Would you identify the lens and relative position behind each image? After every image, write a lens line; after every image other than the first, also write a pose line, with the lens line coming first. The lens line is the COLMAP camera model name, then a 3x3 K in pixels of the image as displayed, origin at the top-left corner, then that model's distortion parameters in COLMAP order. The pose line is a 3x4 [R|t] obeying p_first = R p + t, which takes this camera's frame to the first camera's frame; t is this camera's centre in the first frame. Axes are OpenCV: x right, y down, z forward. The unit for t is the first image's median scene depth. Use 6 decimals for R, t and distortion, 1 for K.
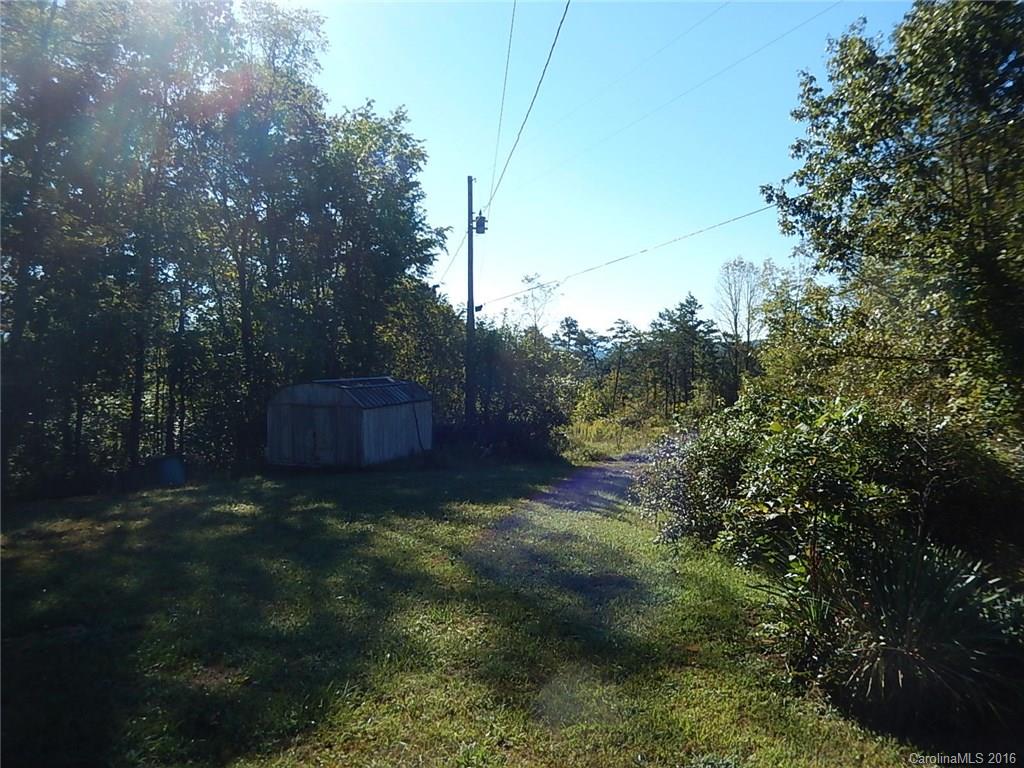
lens RADIAL K [[737.6, 0, 510.3], [0, 737.6, 385.5], [0, 0, 1]] dist [-0.006693, -0.001541]
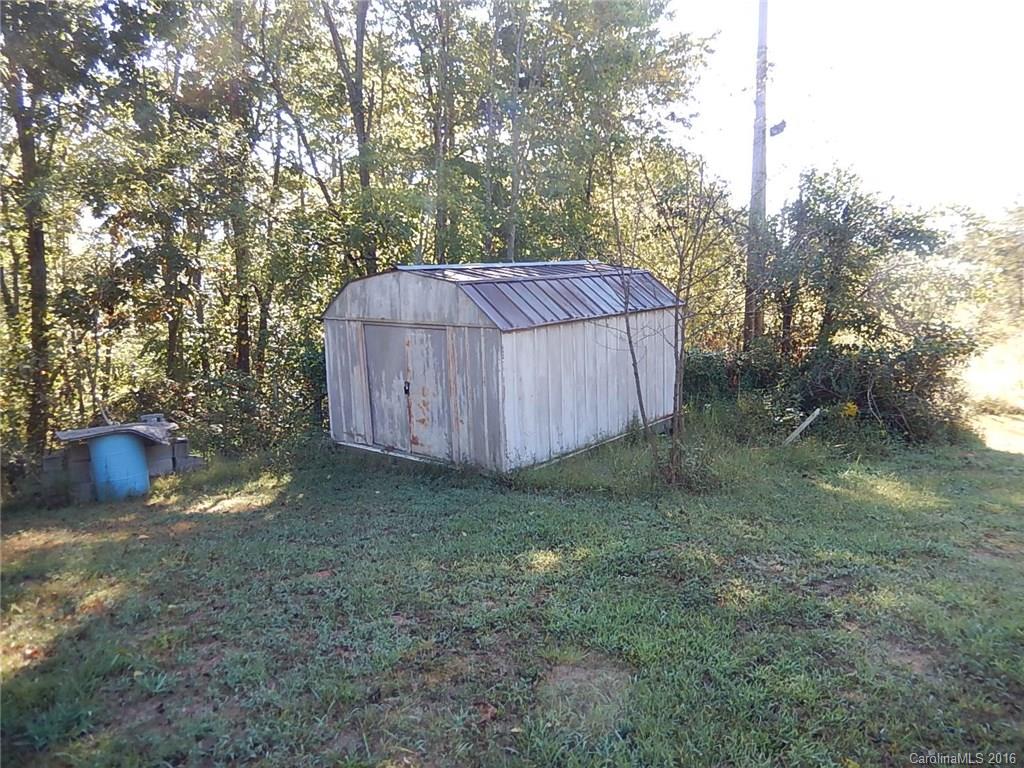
lens RADIAL K [[737.6, 0, 506.1], [0, 737.6, 382.7], [0, 0, 1]] dist [-0.006693, -0.001541]
pose [[0.940882, 0.023649, -0.337908, -0.058629], [0.015245, 0.993593, 0.111987, 0.013893], [0.338392, -0.110518, 0.934493, 0.600295]]
